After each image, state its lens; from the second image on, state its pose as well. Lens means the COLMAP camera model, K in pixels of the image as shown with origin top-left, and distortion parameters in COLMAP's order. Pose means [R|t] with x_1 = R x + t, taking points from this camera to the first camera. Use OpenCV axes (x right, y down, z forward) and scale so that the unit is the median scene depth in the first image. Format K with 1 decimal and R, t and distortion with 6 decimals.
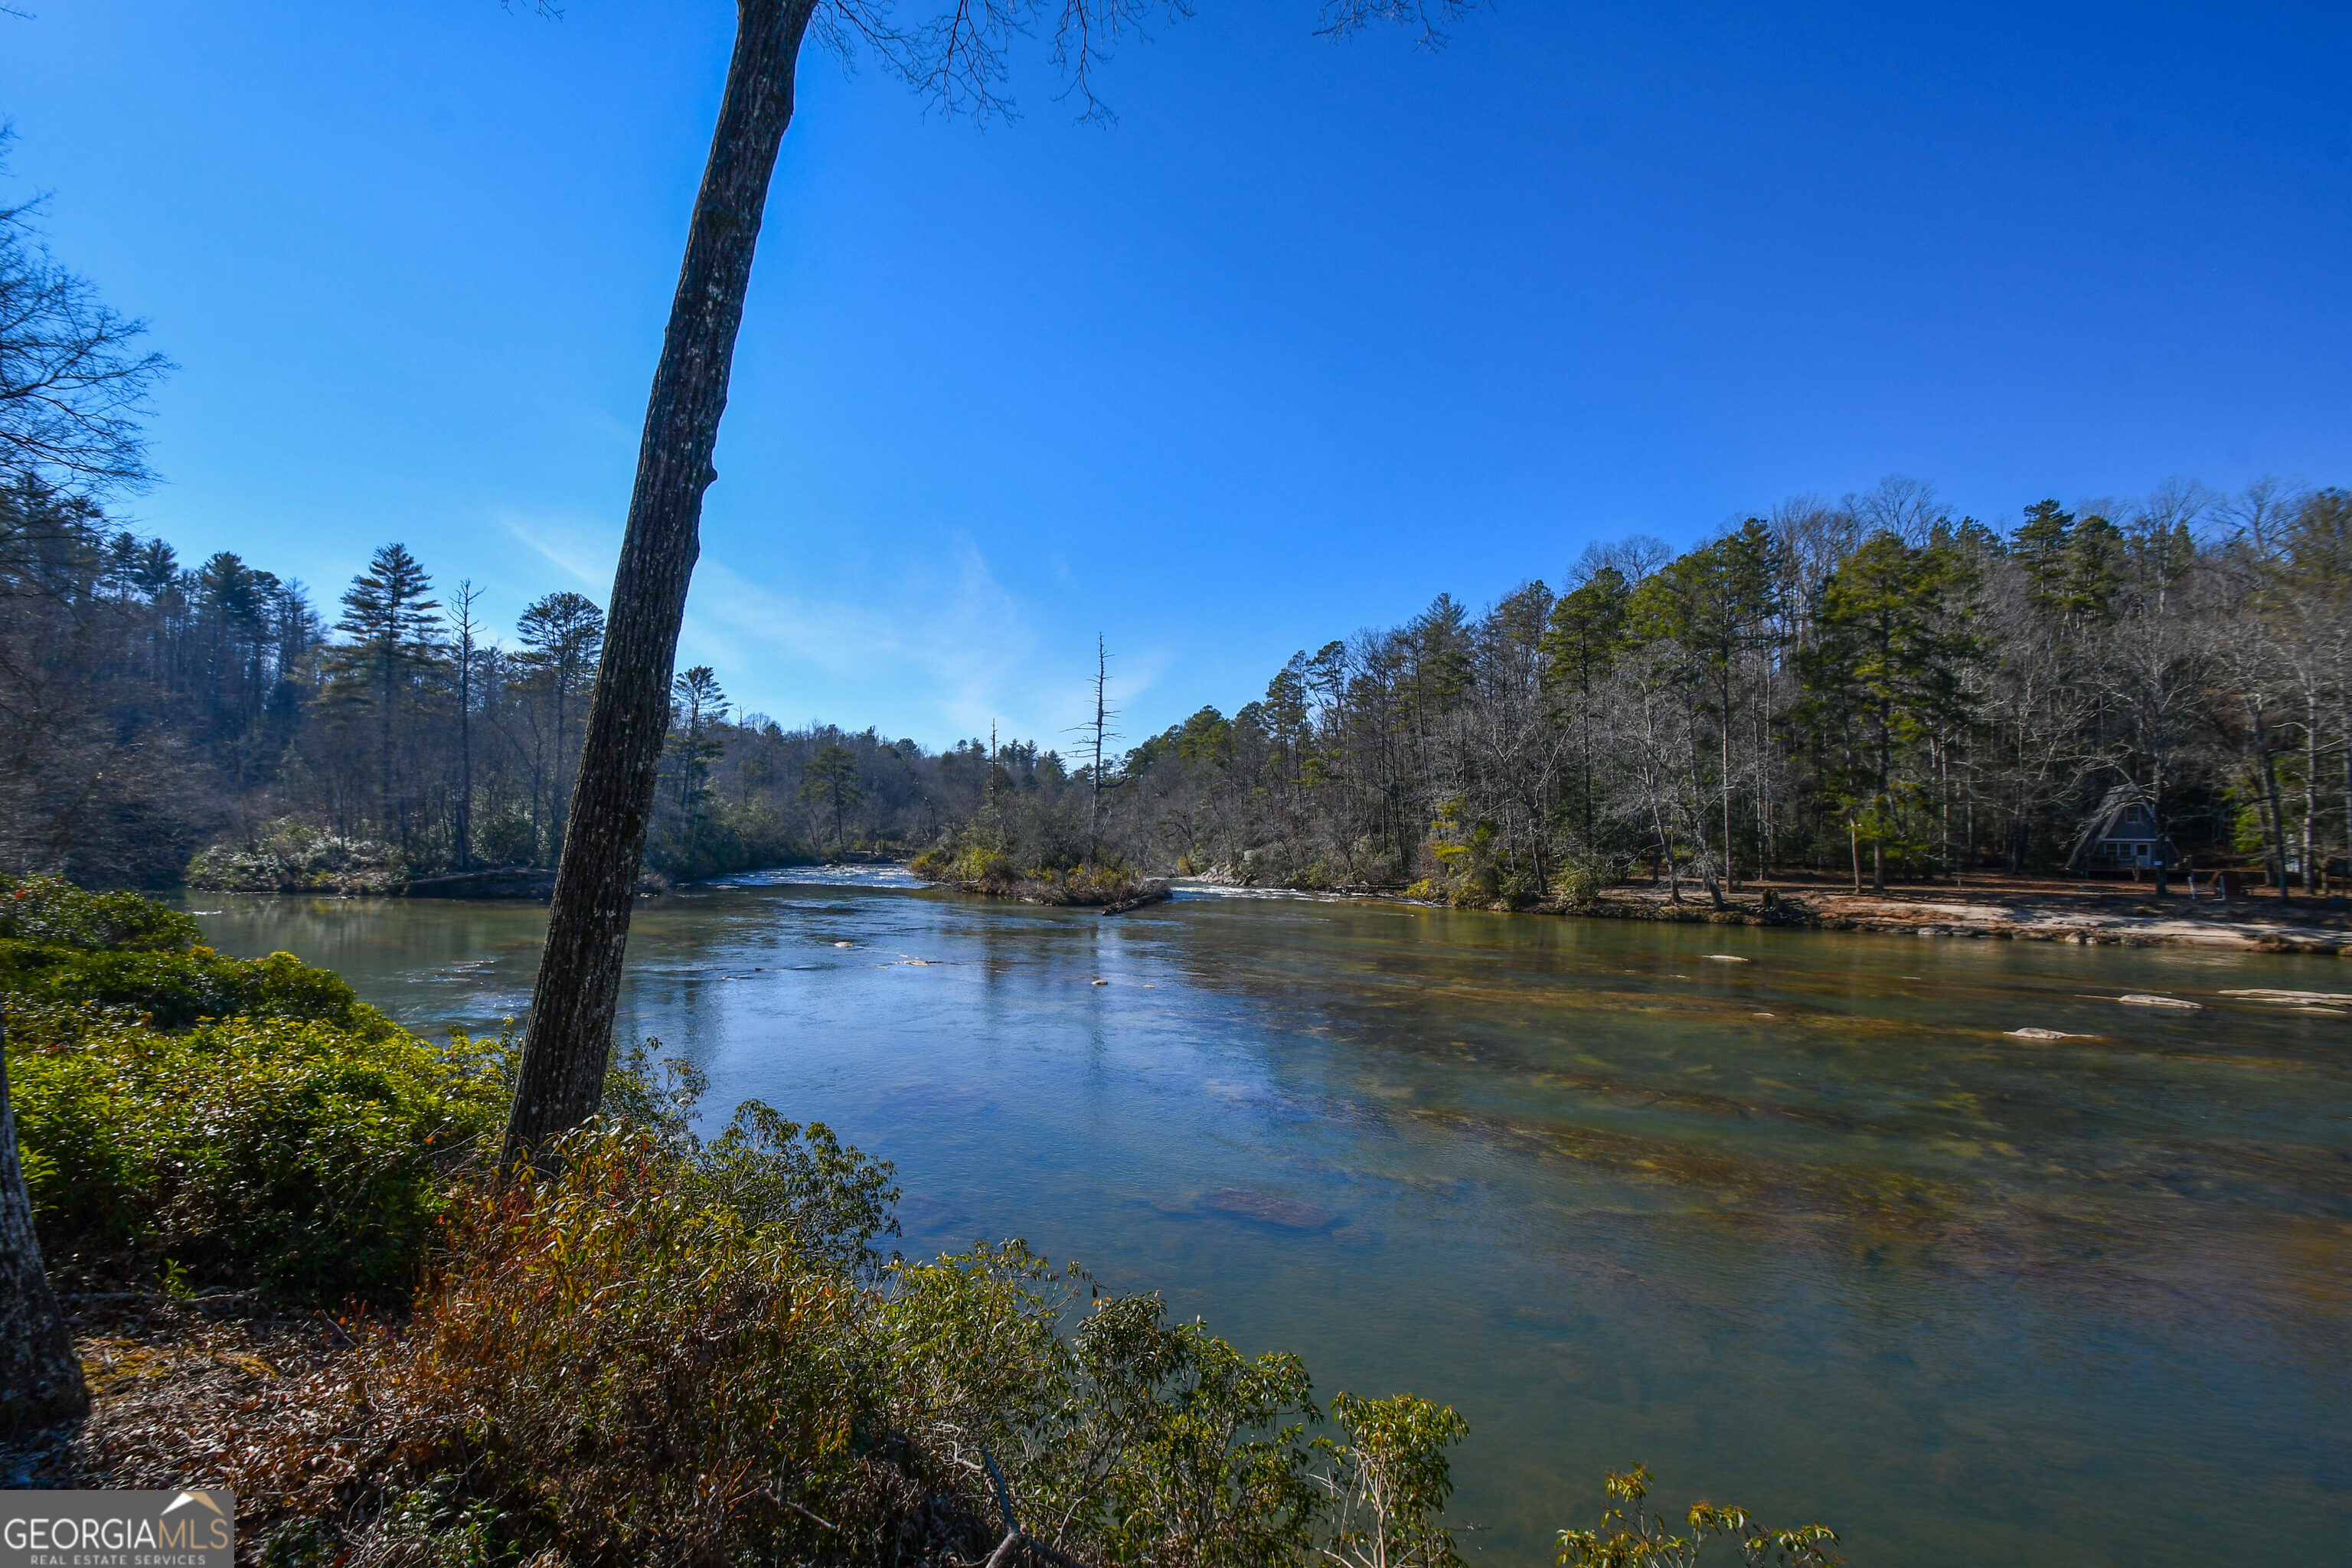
lens RADIAL K [[1050.5, 0, 1132.5], [0, 1050.5, 827.4], [0, 0, 1]] dist [0.009591, -0.016096]
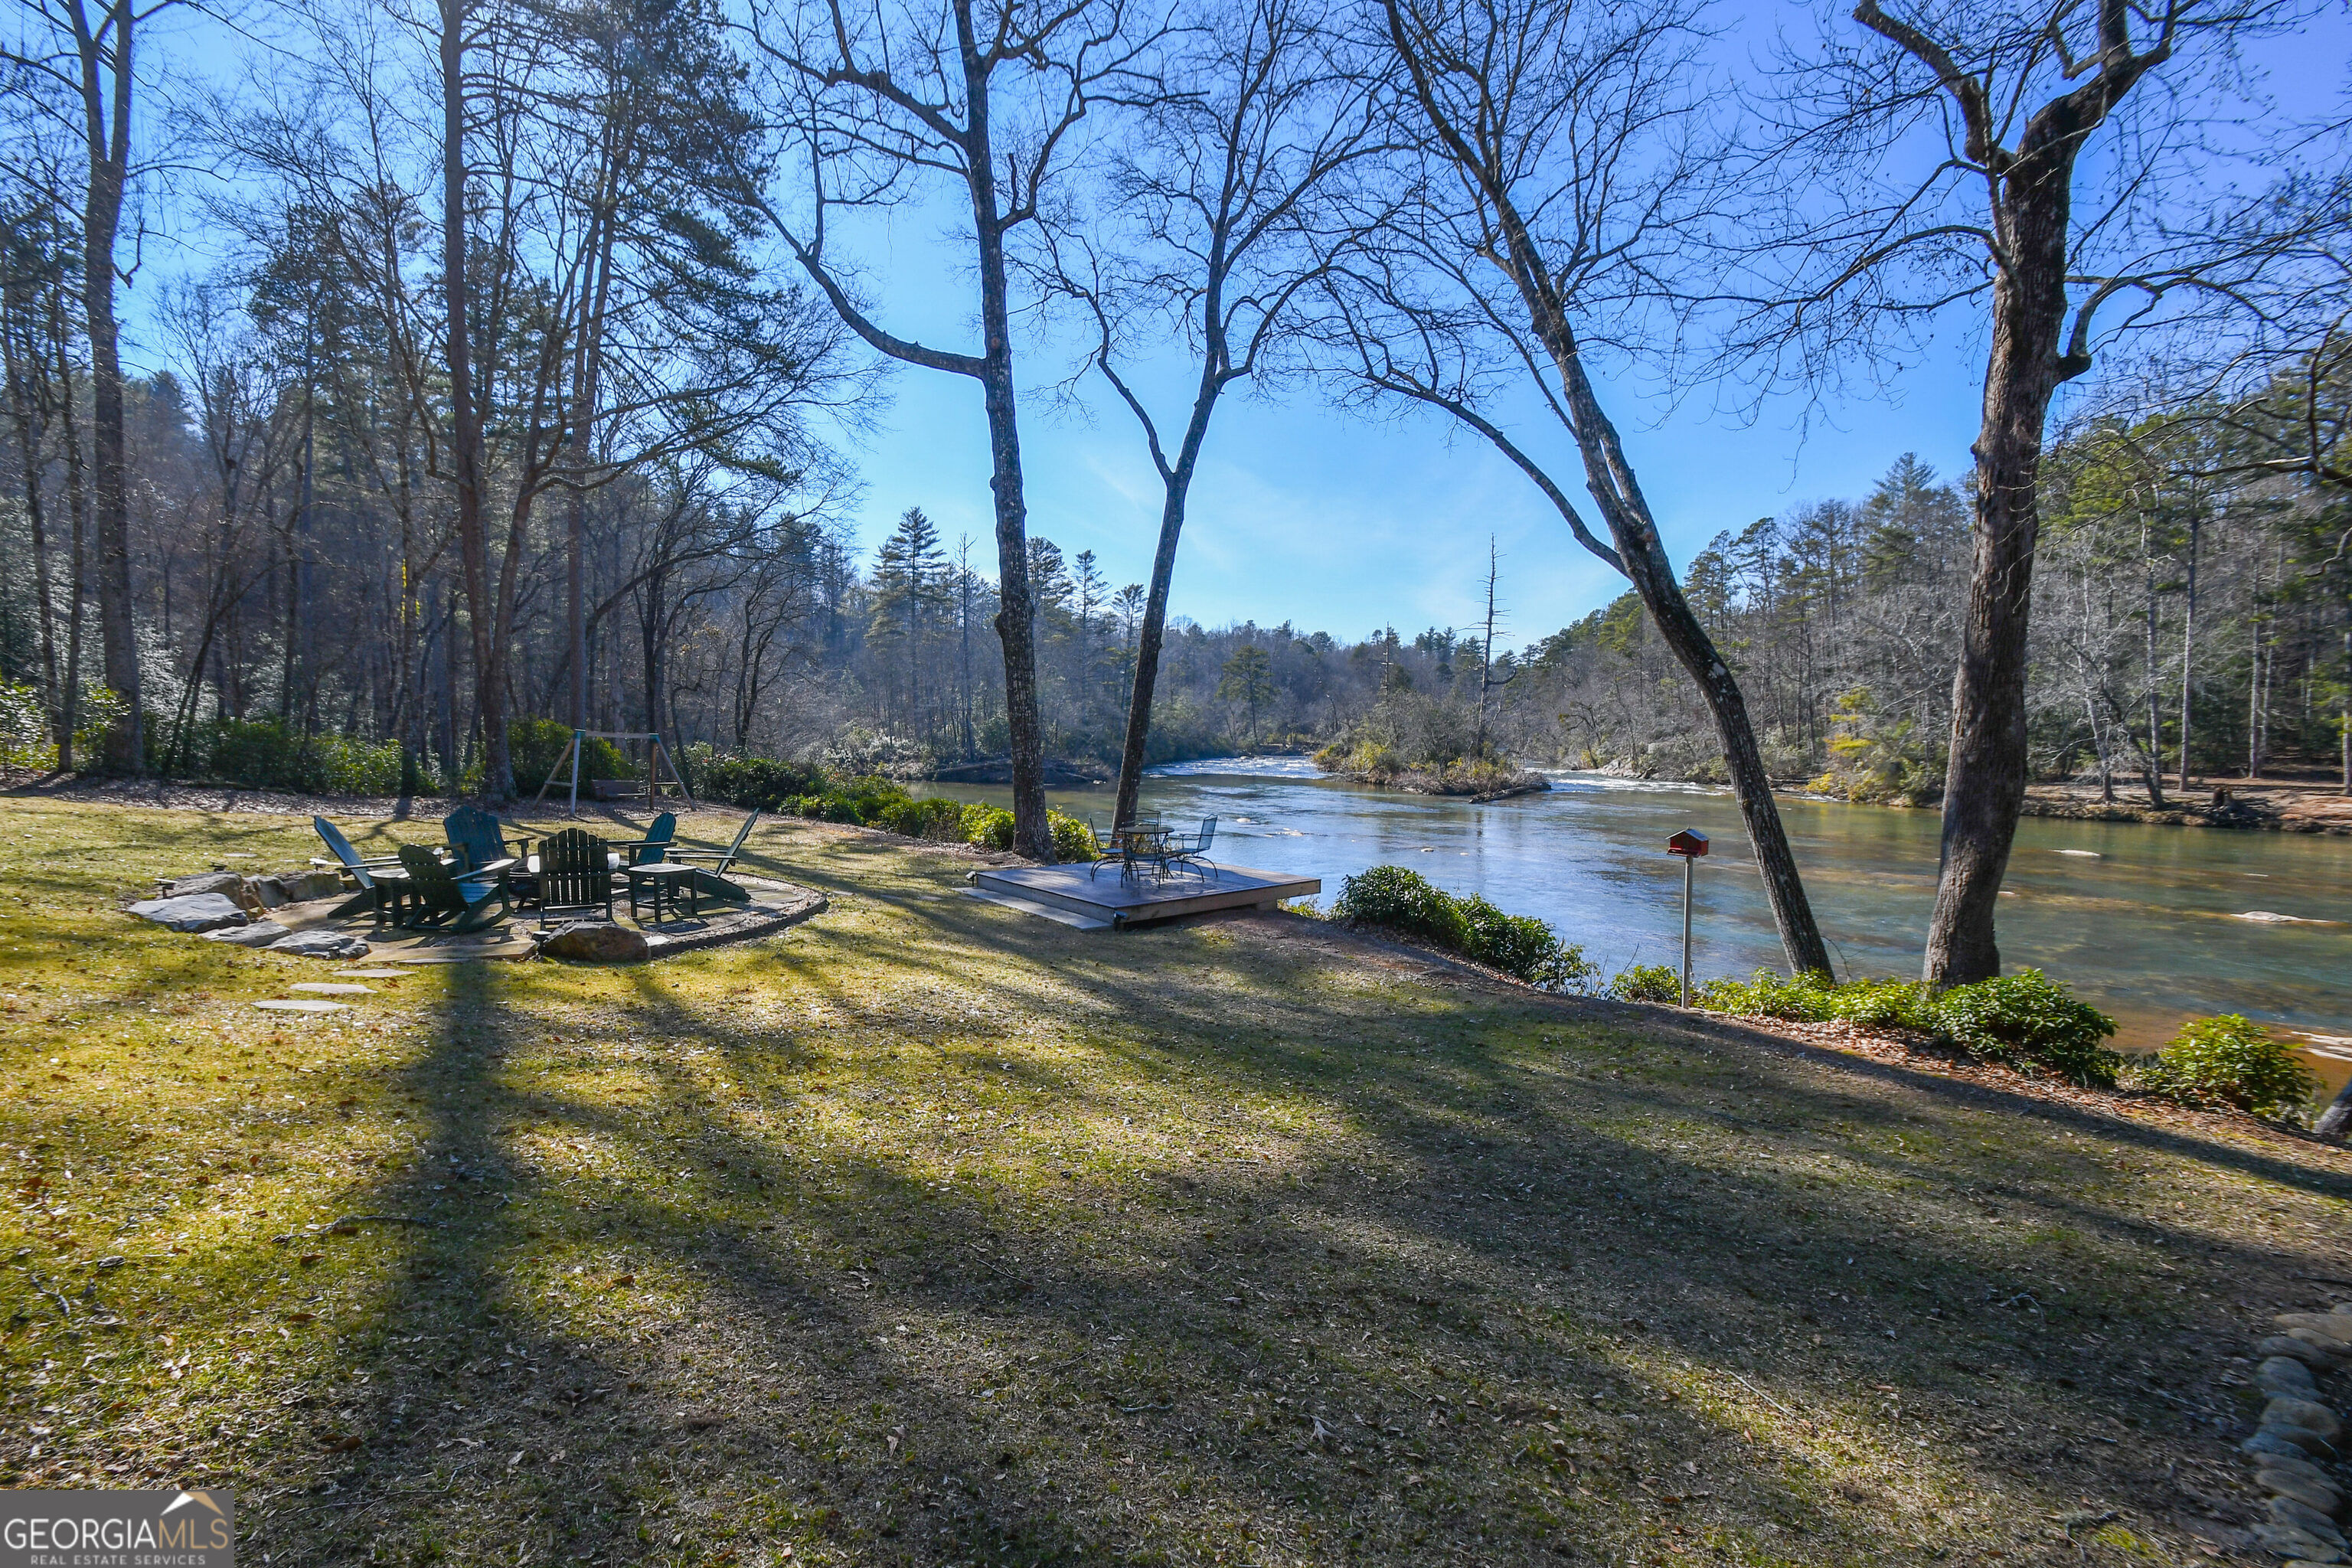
lens RADIAL K [[1061.8, 0, 1128.6], [0, 1061.8, 828.5], [0, 0, 1]] dist [0.006463, -0.015571]
pose [[0.923297, 0.026624, -0.383163, 0.054622], [0.013268, 0.994788, 0.101094, -0.007588], [0.383858, -0.098424, 0.918132, -0.148128]]
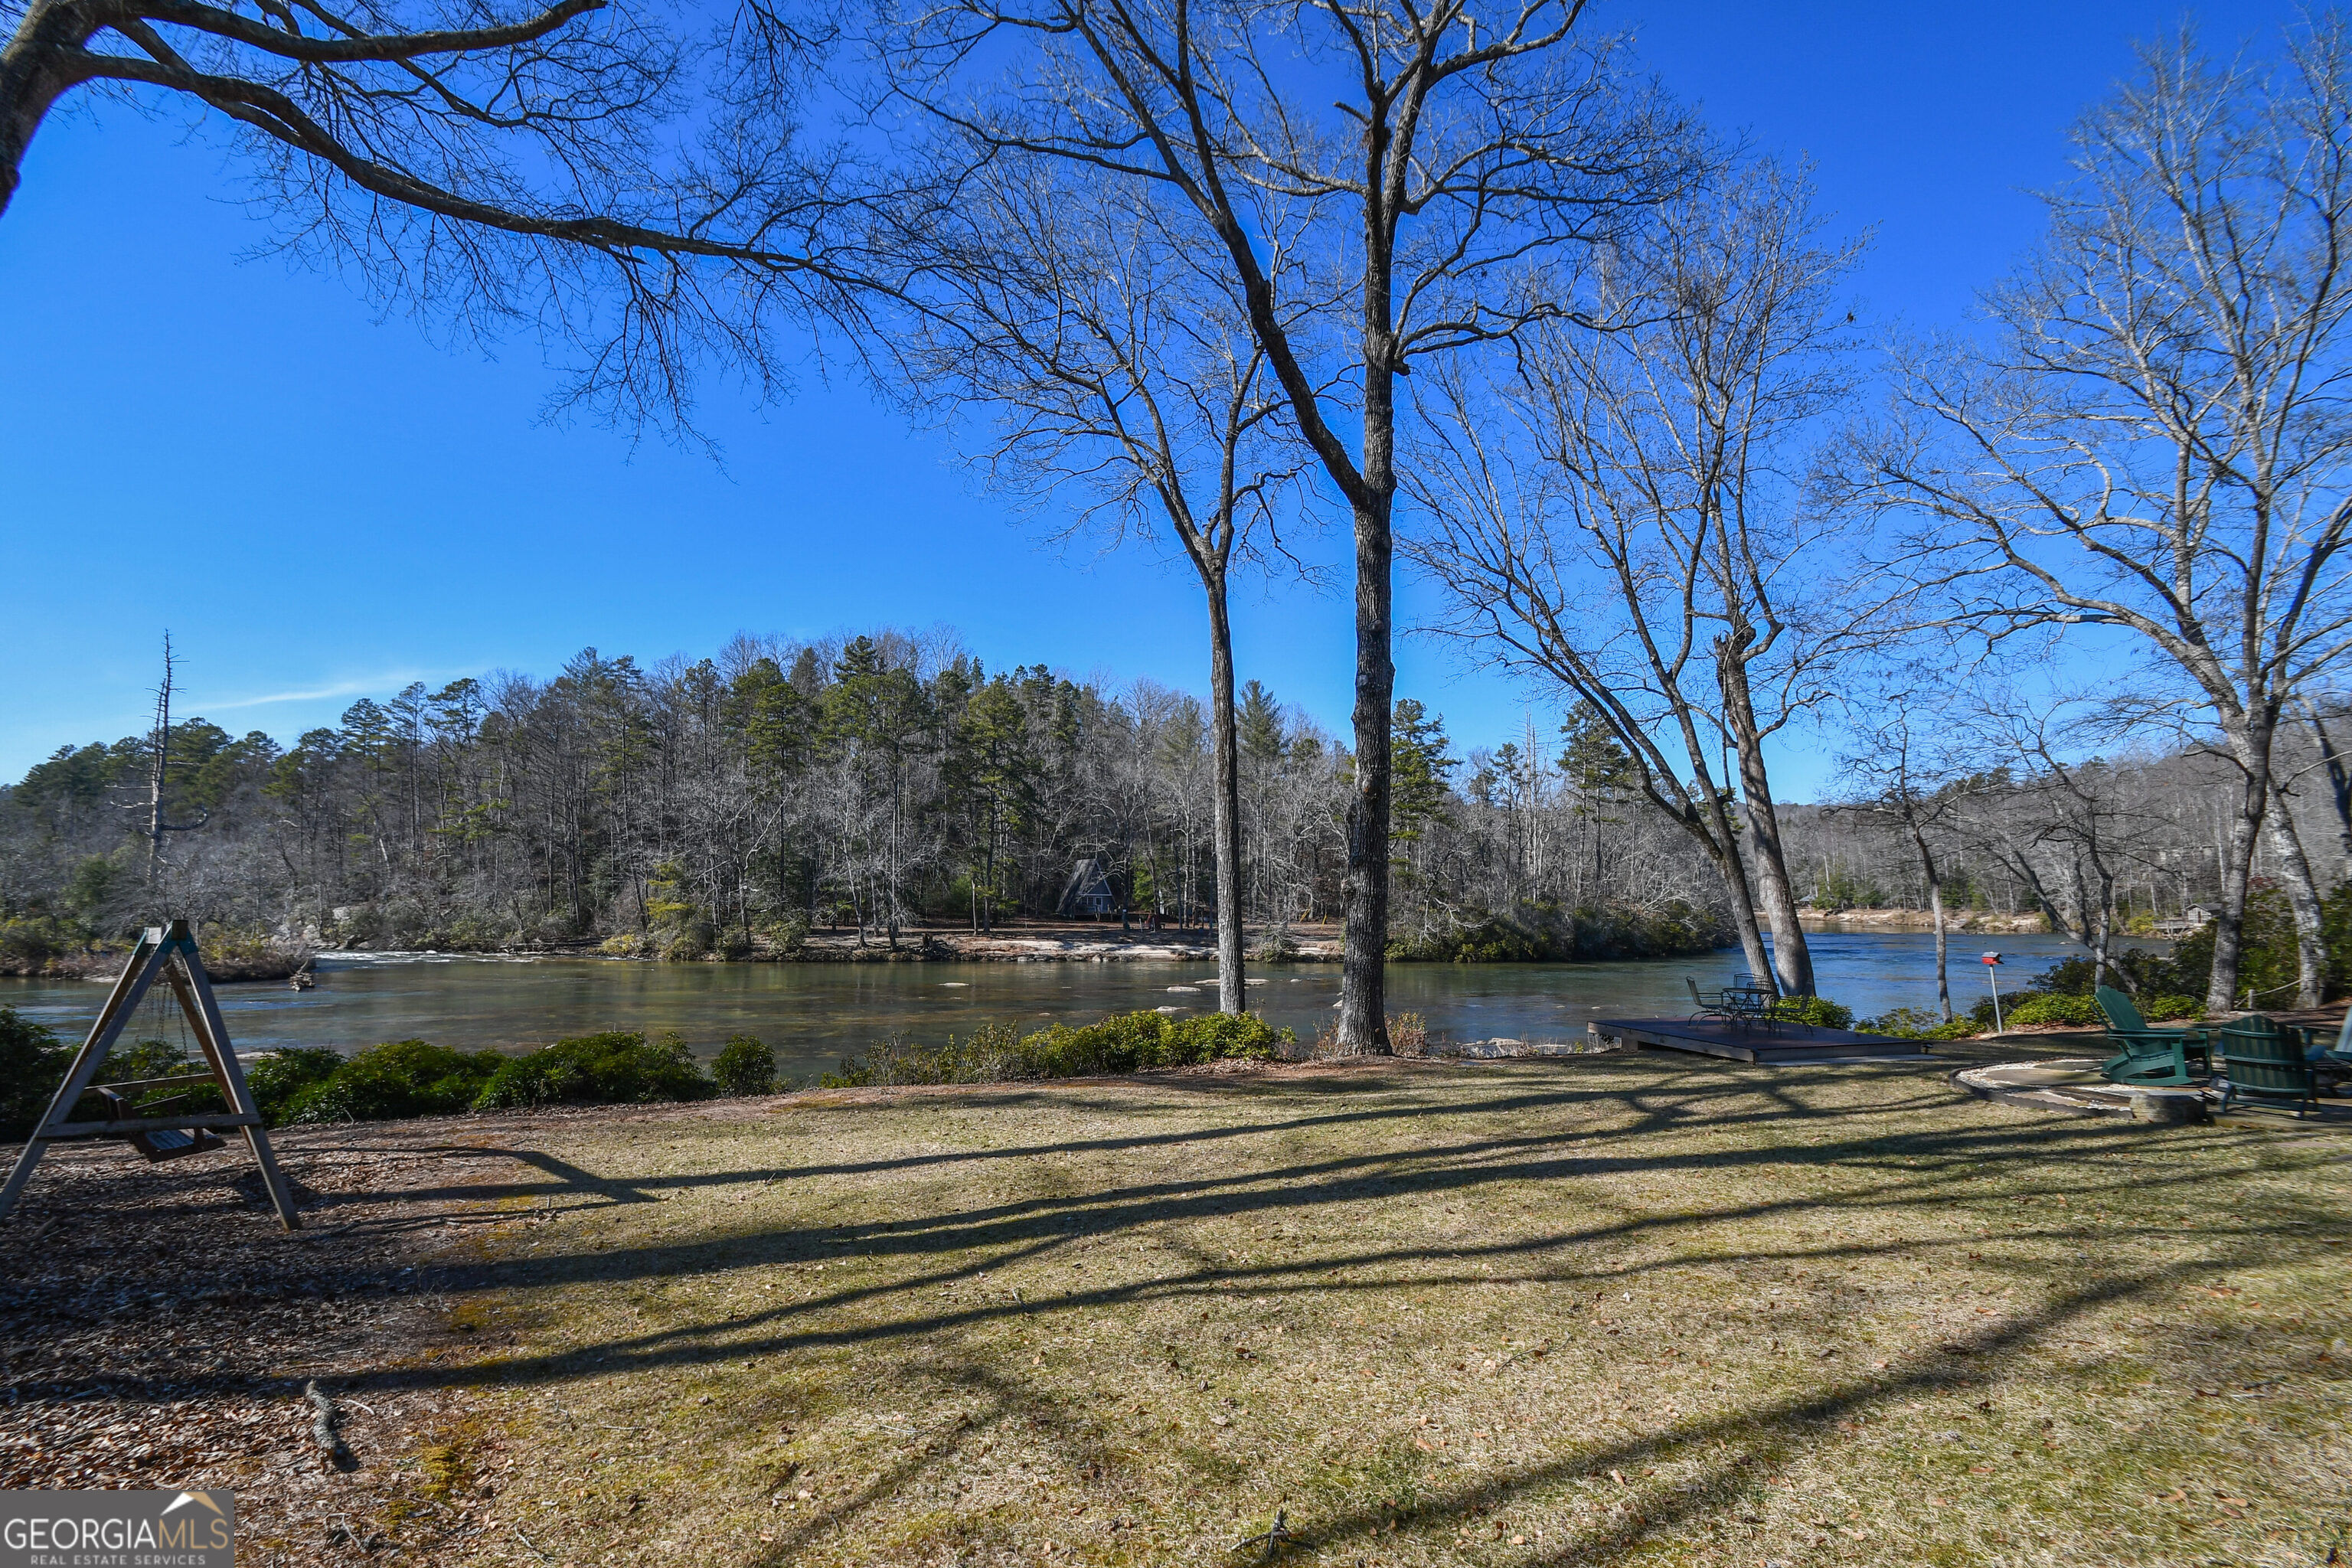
lens RADIAL K [[1061.8, 0, 1128.6], [0, 1061.8, 828.5], [0, 0, 1]] dist [0.006463, -0.015571]
pose [[0.636113, 0.042187, 0.770442, -0.204254], [-0.009784, 0.998865, -0.046617, -0.010966], [-0.771534, 0.022115, 0.635803, -0.049557]]
